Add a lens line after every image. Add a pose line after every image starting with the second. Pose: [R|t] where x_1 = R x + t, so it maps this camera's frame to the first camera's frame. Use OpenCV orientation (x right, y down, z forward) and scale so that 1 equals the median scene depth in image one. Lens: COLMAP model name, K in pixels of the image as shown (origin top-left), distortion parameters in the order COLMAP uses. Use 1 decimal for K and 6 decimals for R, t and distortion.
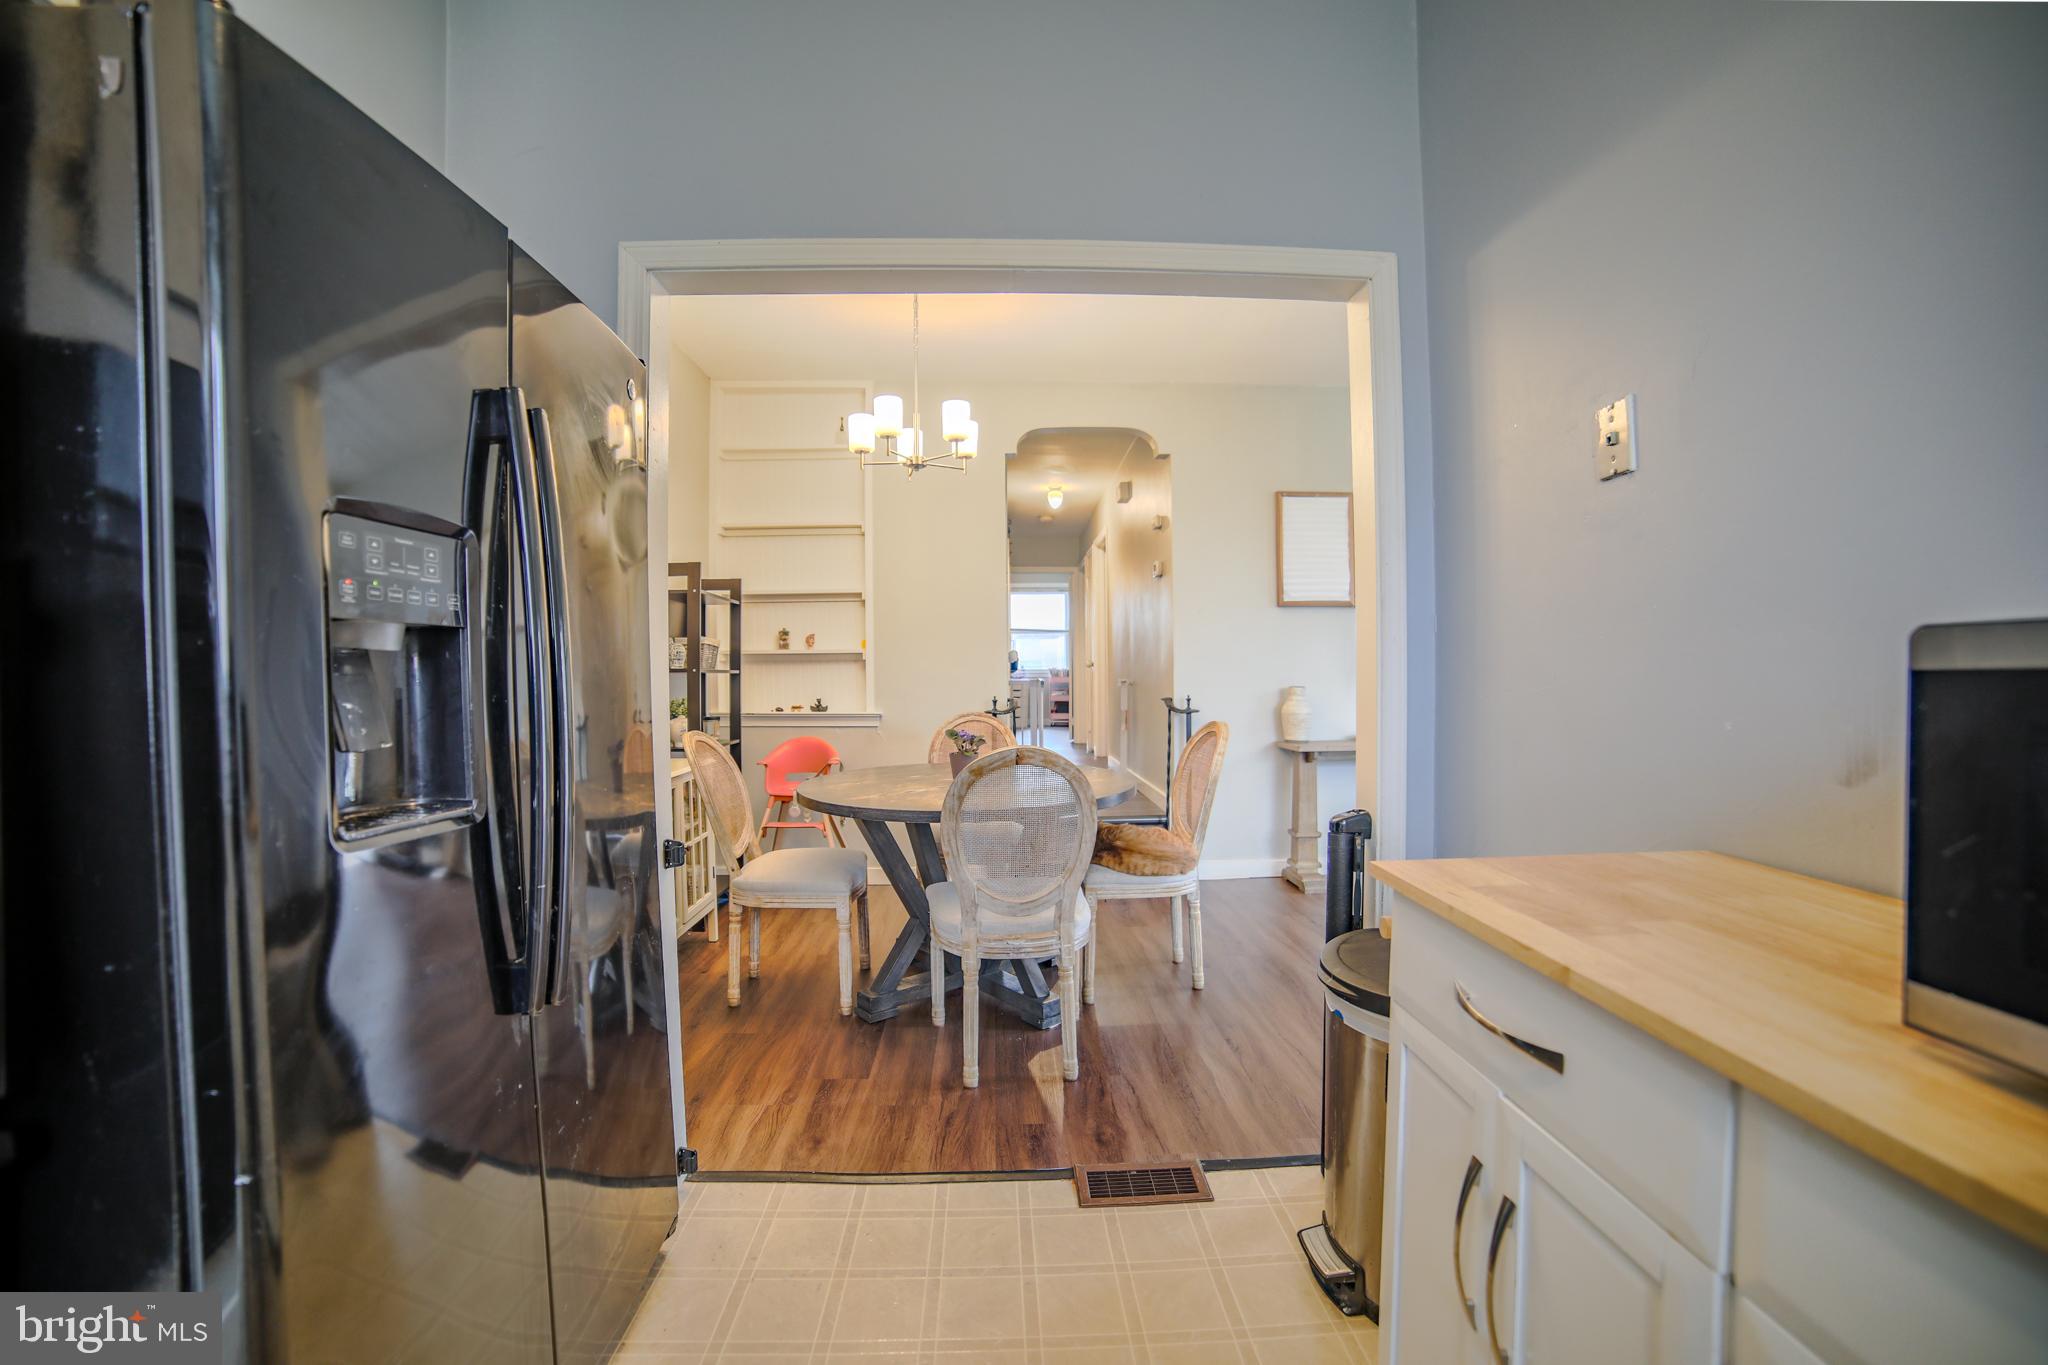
lens RADIAL K [[856.3, 0, 1024.0], [0, 856.3, 682.5], [0, 0, 1]] dist [-0.092254, 0.029080]
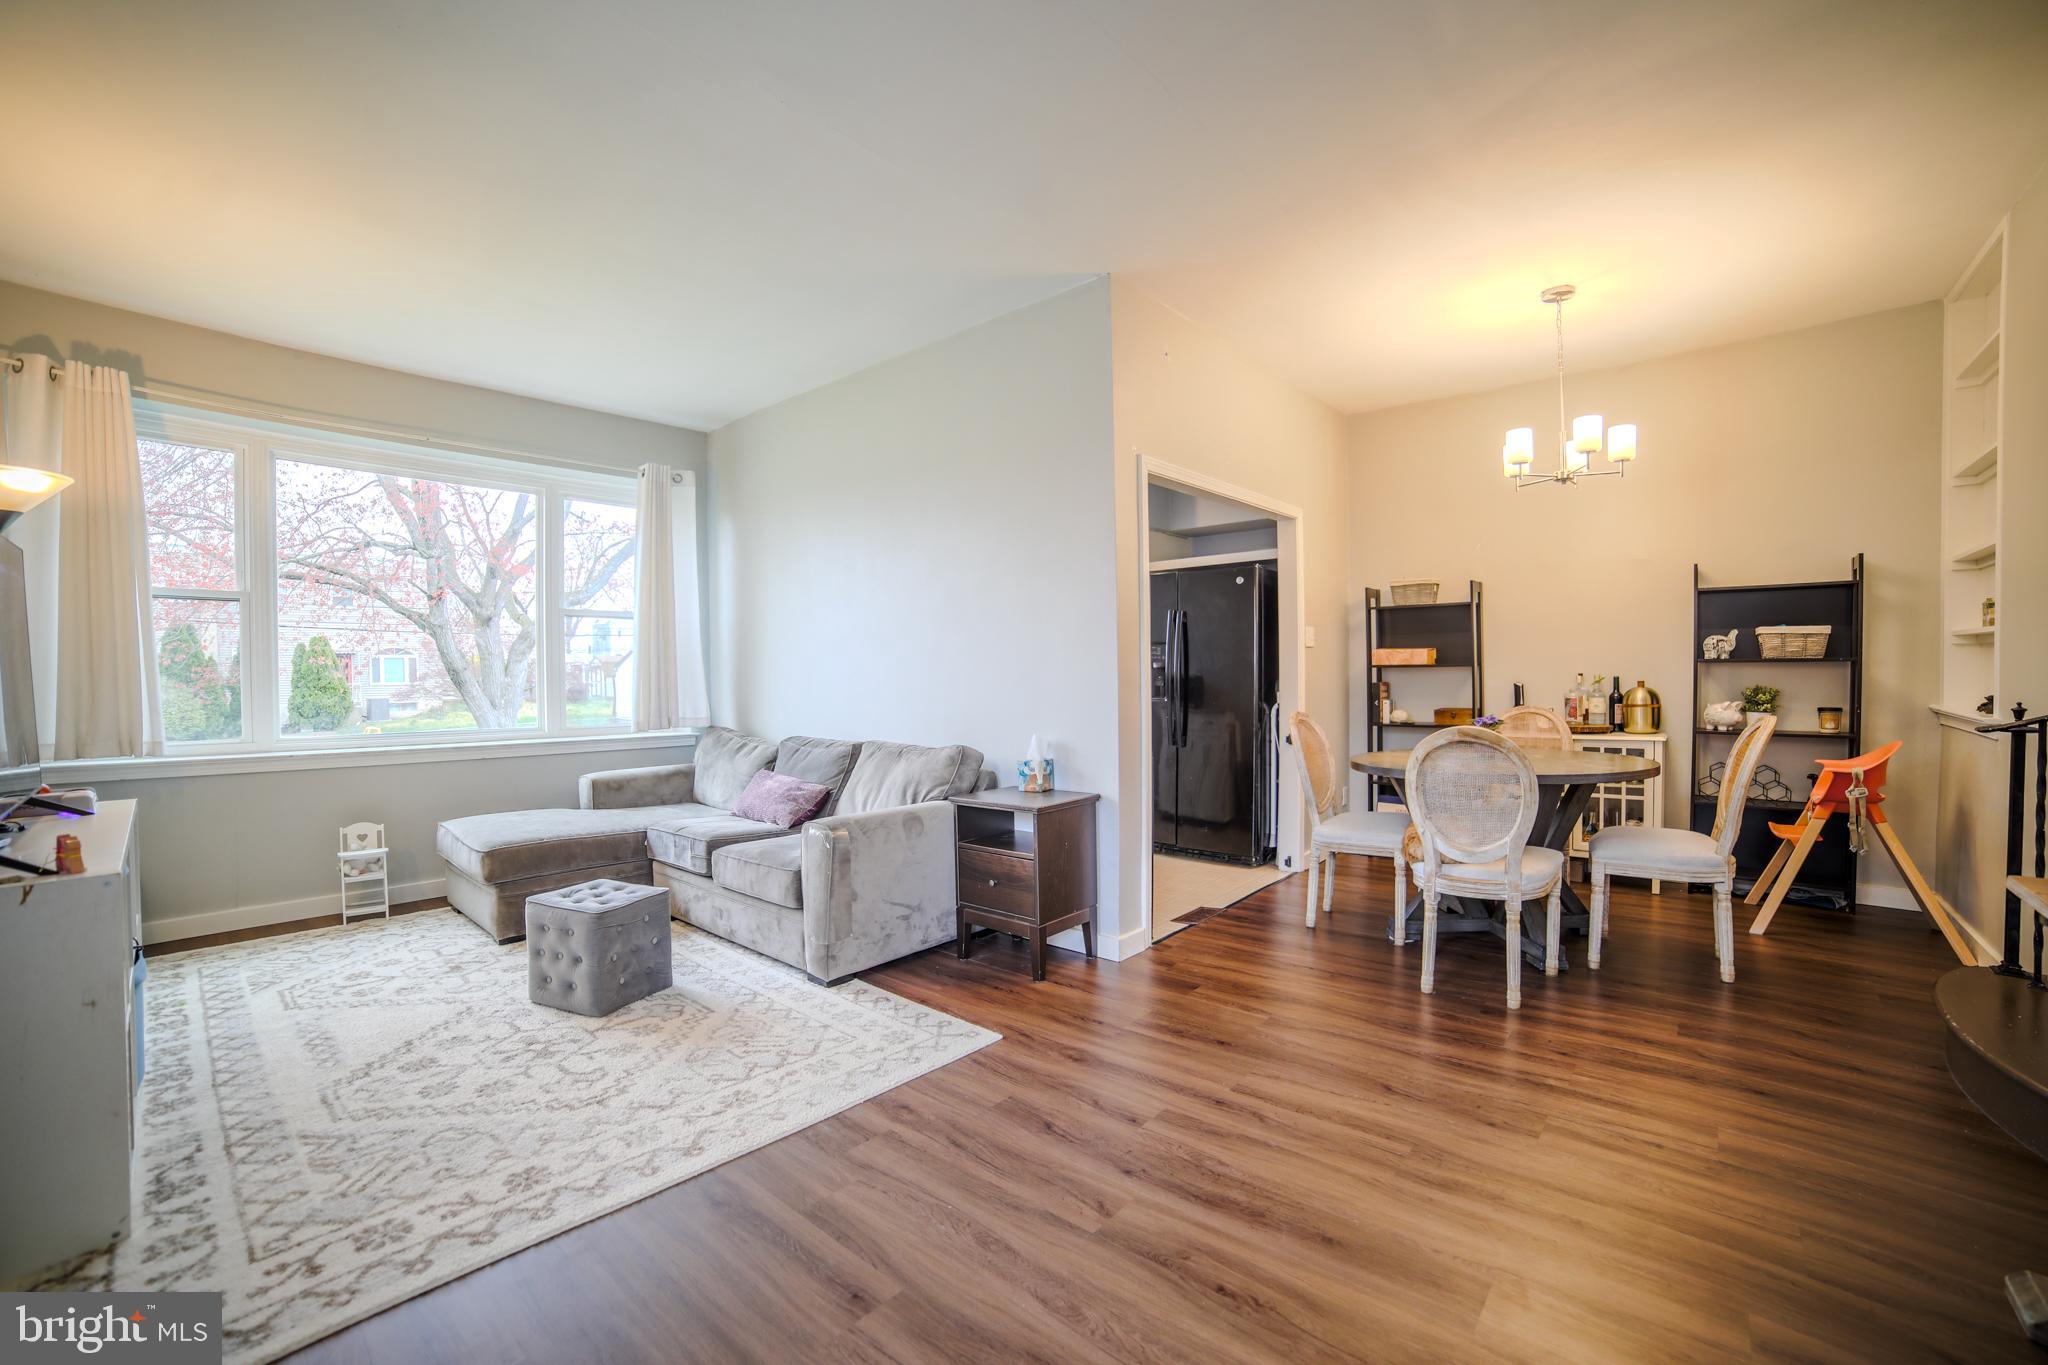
lens RADIAL K [[856.3, 0, 1024.0], [0, 856.3, 682.5], [0, 0, 1]] dist [-0.092254, 0.029080]
pose [[-0.705864, 0.018800, -0.708098, 0.785642], [0.003852, 0.999735, 0.022703, -0.008959], [0.708337, 0.013297, -0.705749, 0.898060]]
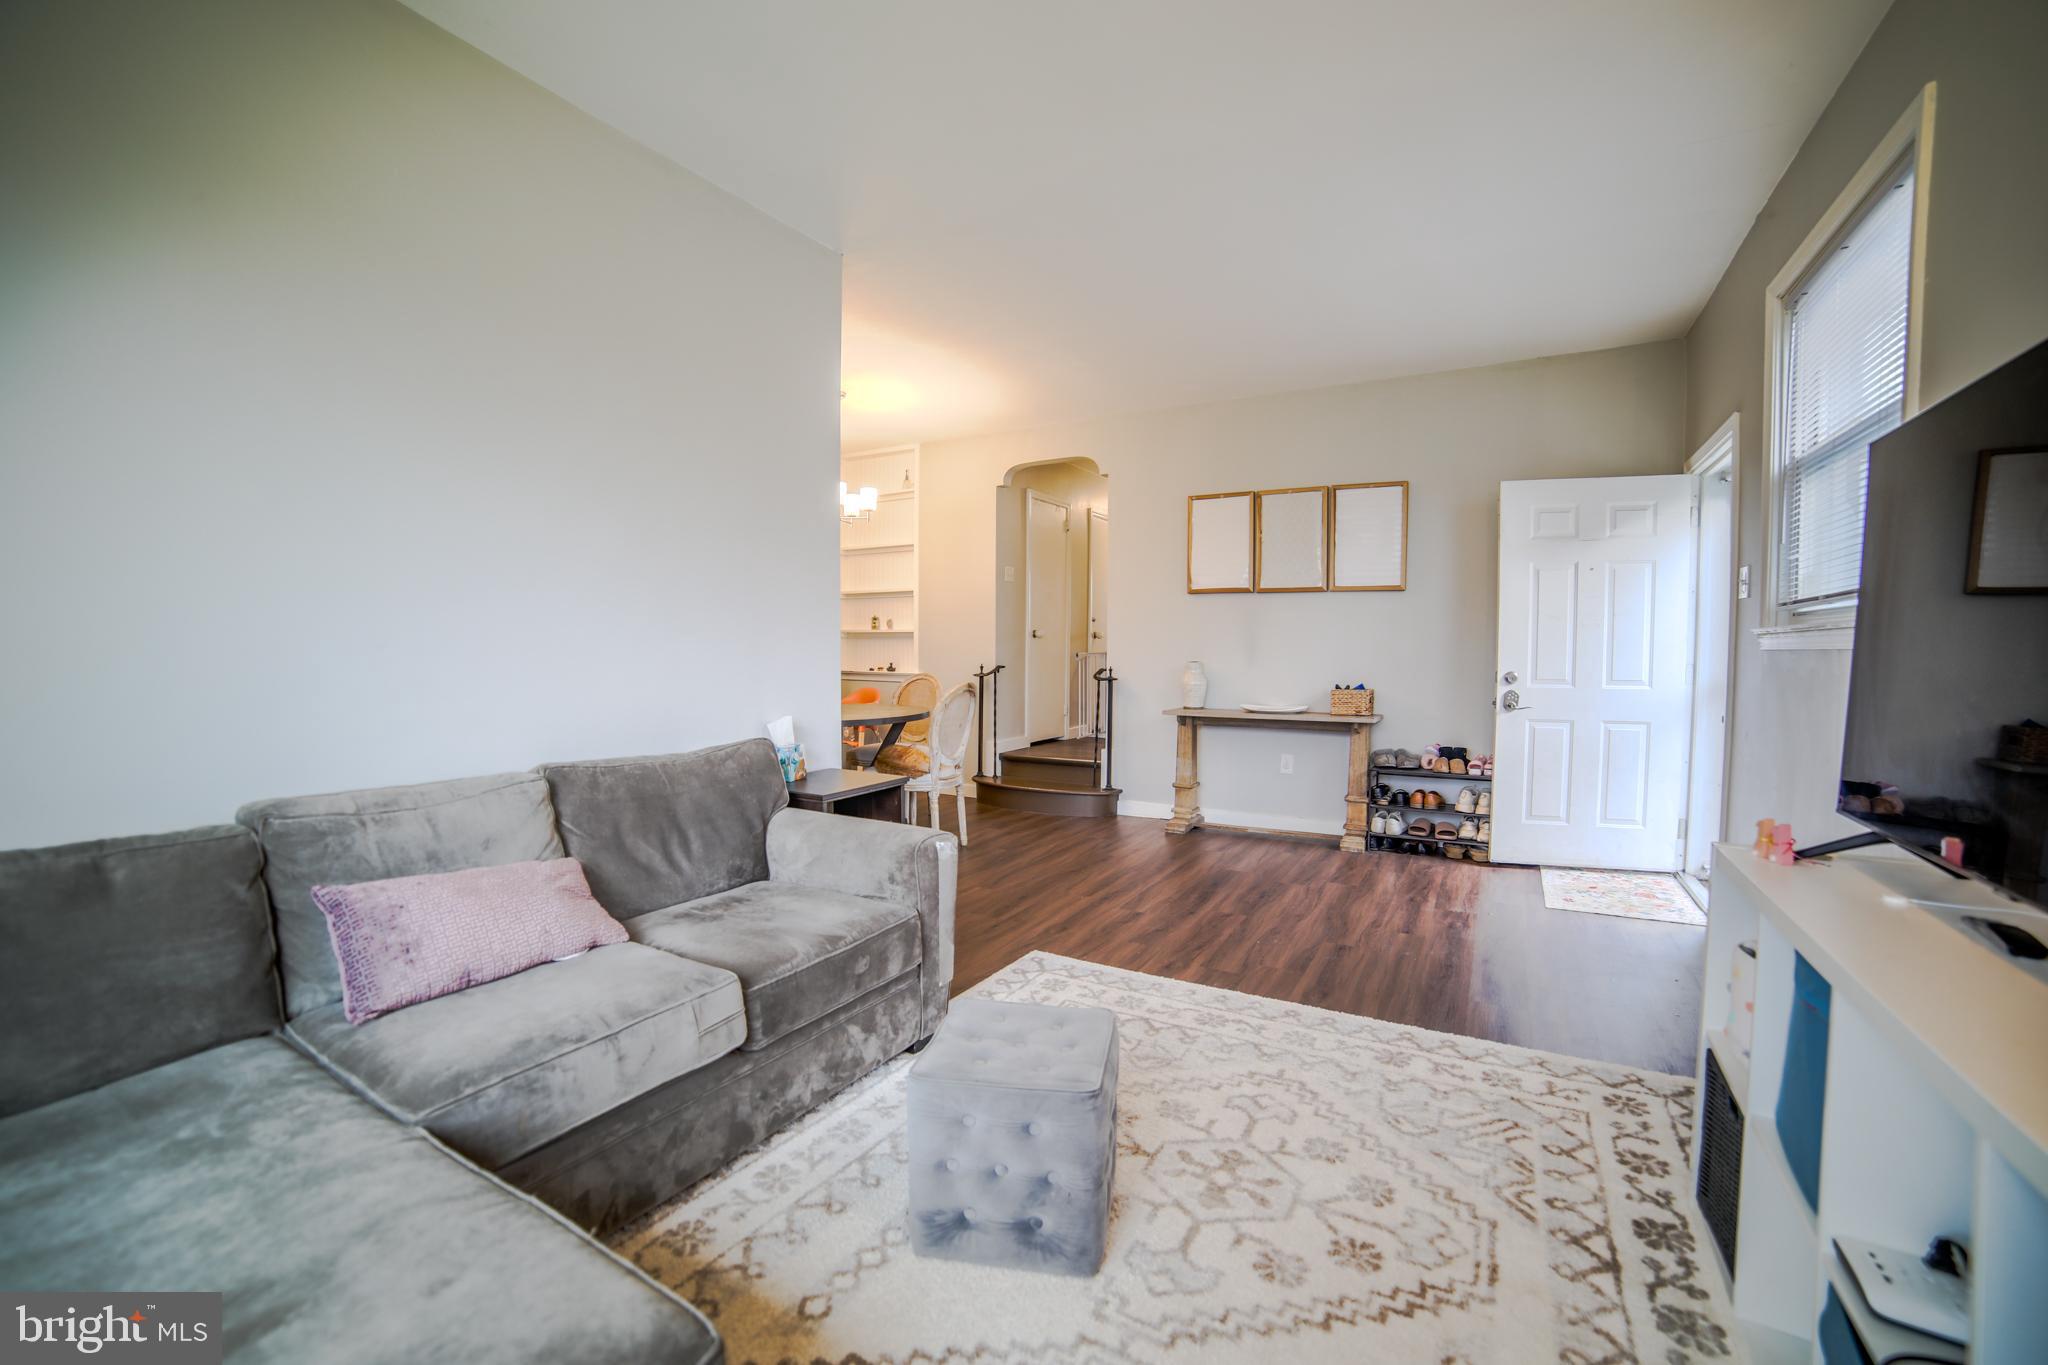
lens RADIAL K [[856.3, 0, 1024.0], [0, 856.3, 682.5], [0, 0, 1]] dist [-0.092254, 0.029080]
pose [[0.842999, 0.034833, -0.536786, 0.752449], [-0.022936, 0.999321, 0.028827, 0.005012], [0.537426, -0.011990, 0.843226, -0.129210]]
